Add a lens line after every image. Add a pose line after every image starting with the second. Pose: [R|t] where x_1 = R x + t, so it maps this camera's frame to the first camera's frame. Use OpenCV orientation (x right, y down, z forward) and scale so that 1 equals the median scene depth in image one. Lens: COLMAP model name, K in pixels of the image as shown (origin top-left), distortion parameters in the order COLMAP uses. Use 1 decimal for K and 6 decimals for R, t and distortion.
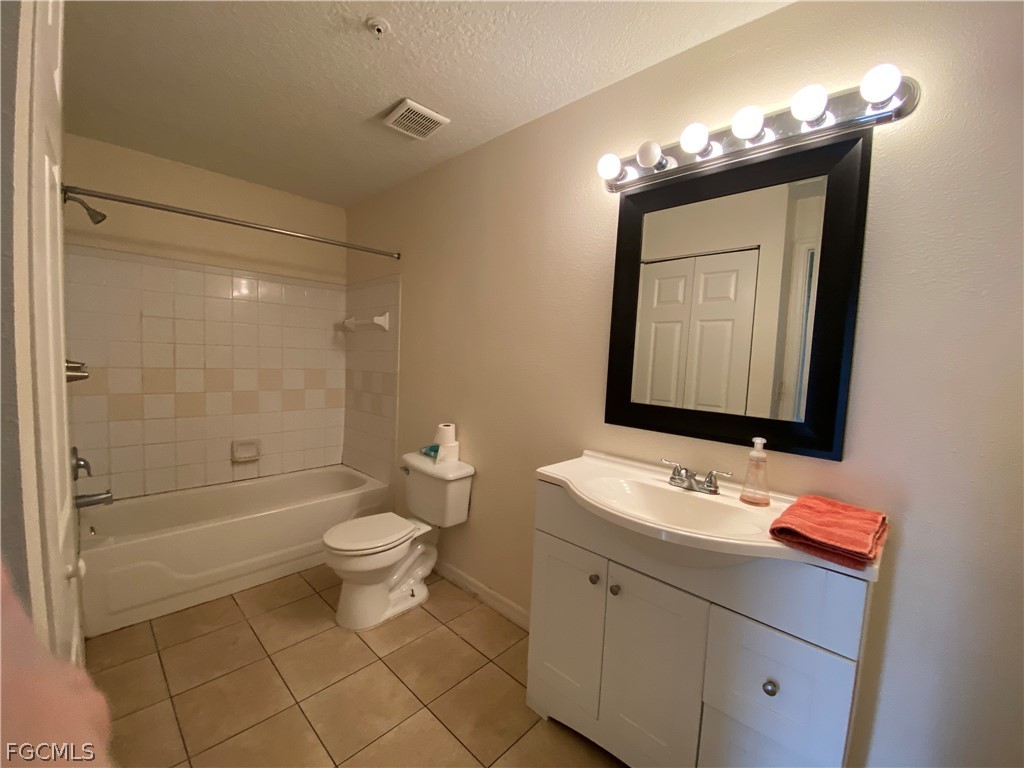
lens RADIAL K [[415.1, 0, 513.0], [0, 415.1, 385.0], [0, 0, 1]] dist [0.005140, -0.014981]
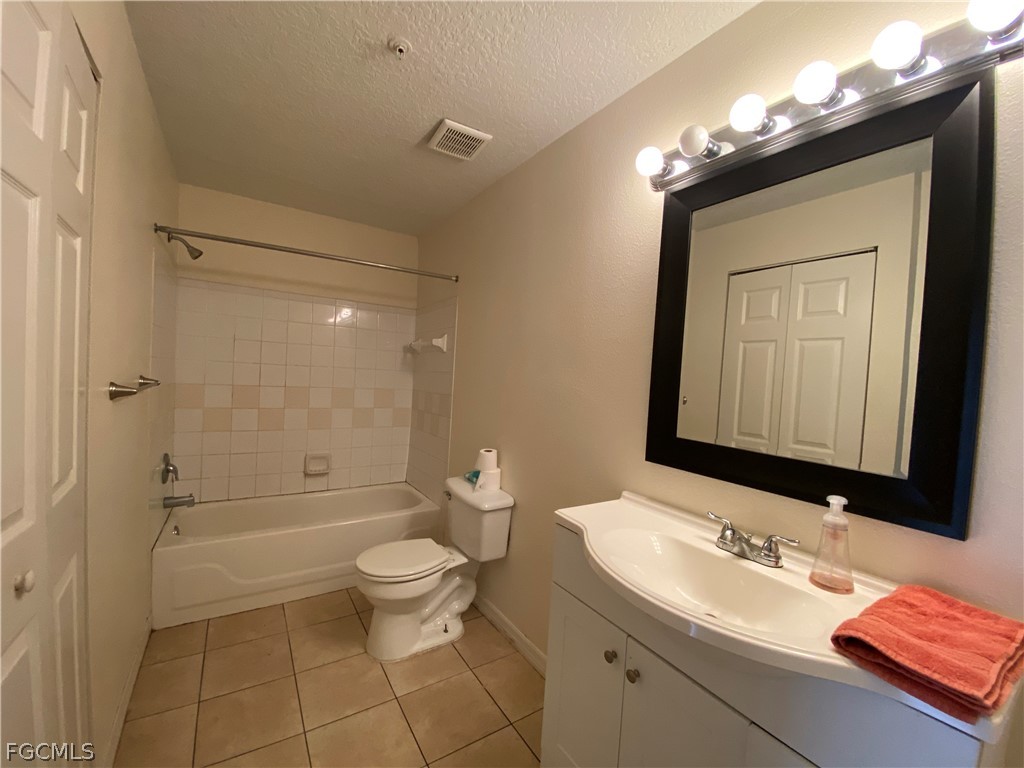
lens RADIAL K [[415.1, 0, 512.4], [0, 415.1, 384.8], [0, 0, 1]] dist [0.005140, -0.014981]
pose [[0.972842, 0.016486, -0.230881, 0.131875], [-0.029037, 0.998273, -0.051067, -0.008753], [0.229641, 0.056384, 0.971641, 0.100763]]
